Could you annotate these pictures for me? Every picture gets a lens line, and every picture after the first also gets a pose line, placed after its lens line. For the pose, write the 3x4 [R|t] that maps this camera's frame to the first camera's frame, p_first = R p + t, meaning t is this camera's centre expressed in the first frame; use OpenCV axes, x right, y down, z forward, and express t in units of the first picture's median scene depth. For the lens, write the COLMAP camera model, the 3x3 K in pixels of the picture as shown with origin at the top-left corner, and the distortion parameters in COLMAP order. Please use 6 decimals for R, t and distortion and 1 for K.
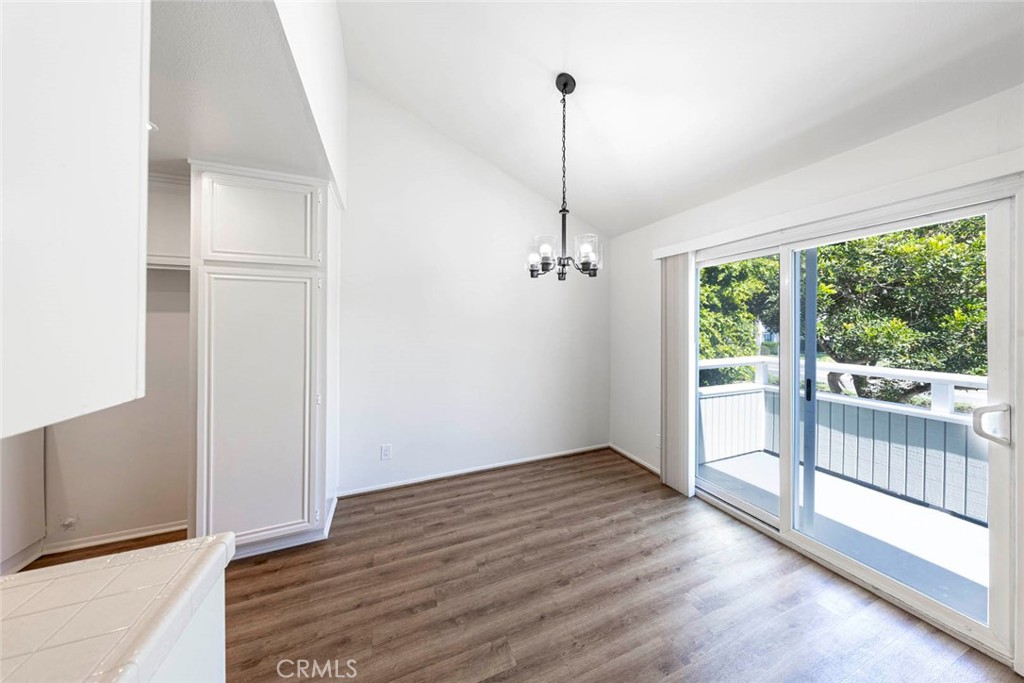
lens RADIAL K [[328.1, 0, 531.1], [0, 328.1, 318.4], [0, 0, 1]] dist [0.004343, -0.000754]
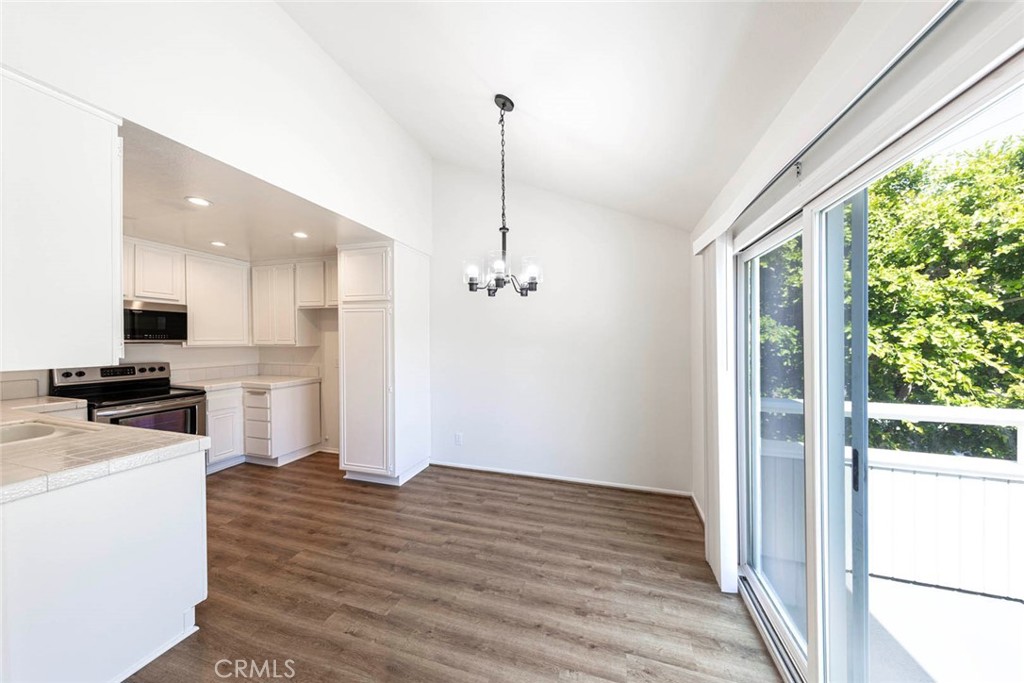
lens RADIAL K [[328.1, 0, 523.7], [0, 328.1, 331.3], [0, 0, 1]] dist [0.004343, -0.000754]
pose [[0.769679, -0.003195, -0.638423, 0.690420], [0.005425, 0.999984, 0.001535, -0.012187], [0.638408, -0.004645, 0.769684, 0.225870]]
